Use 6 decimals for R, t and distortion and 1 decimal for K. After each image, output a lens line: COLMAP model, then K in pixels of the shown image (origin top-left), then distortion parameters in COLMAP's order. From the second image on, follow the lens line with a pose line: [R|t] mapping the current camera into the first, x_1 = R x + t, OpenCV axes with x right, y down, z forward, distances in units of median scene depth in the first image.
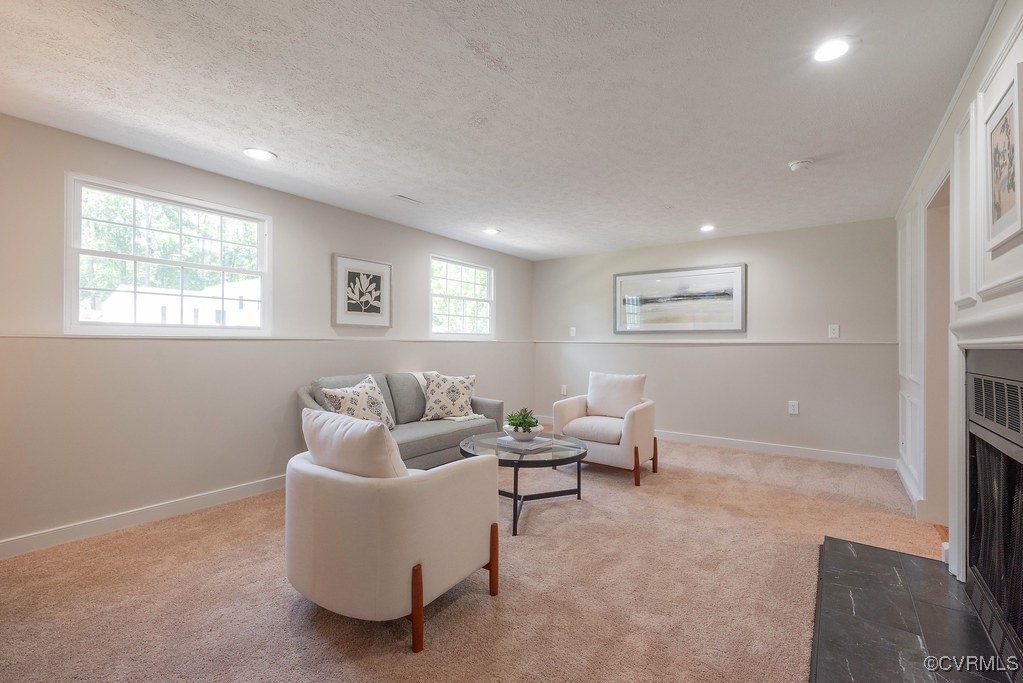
lens RADIAL K [[442.1, 0, 508.7], [0, 442.1, 349.0], [0, 0, 1]] dist [0.000477, -0.000289]
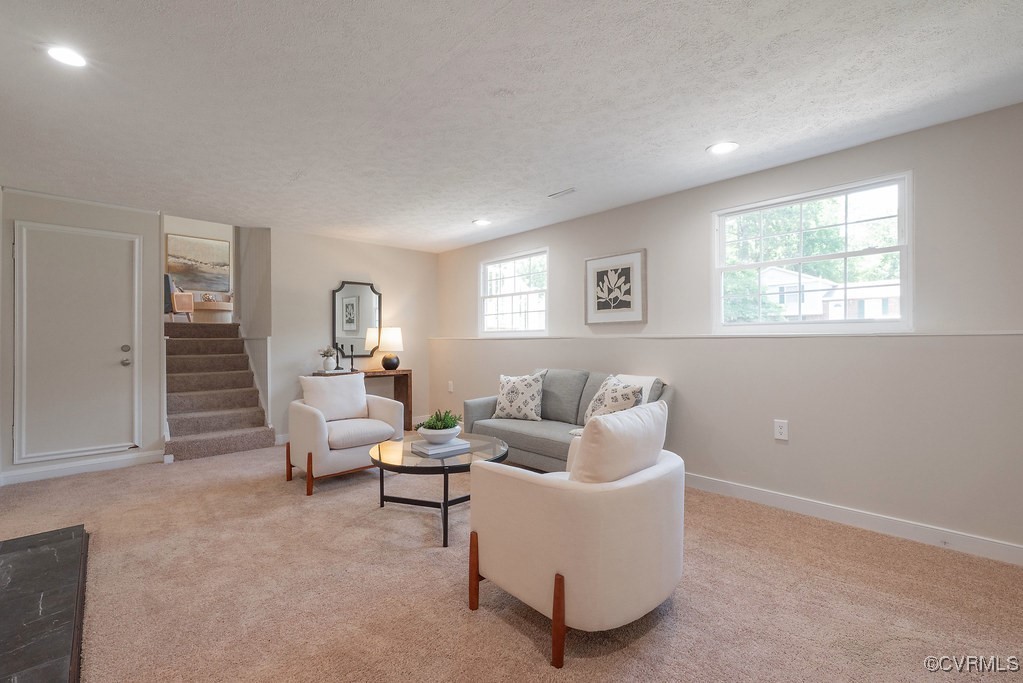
lens RADIAL K [[442.1, 0, 505.4], [0, 442.1, 341.2], [0, 0, 1]] dist [0.000477, -0.000289]
pose [[-0.206846, 0.003136, -0.978369, 0.702148], [-0.007150, 0.999963, 0.004717, -0.016276], [0.978347, 0.007970, -0.206816, 1.014177]]
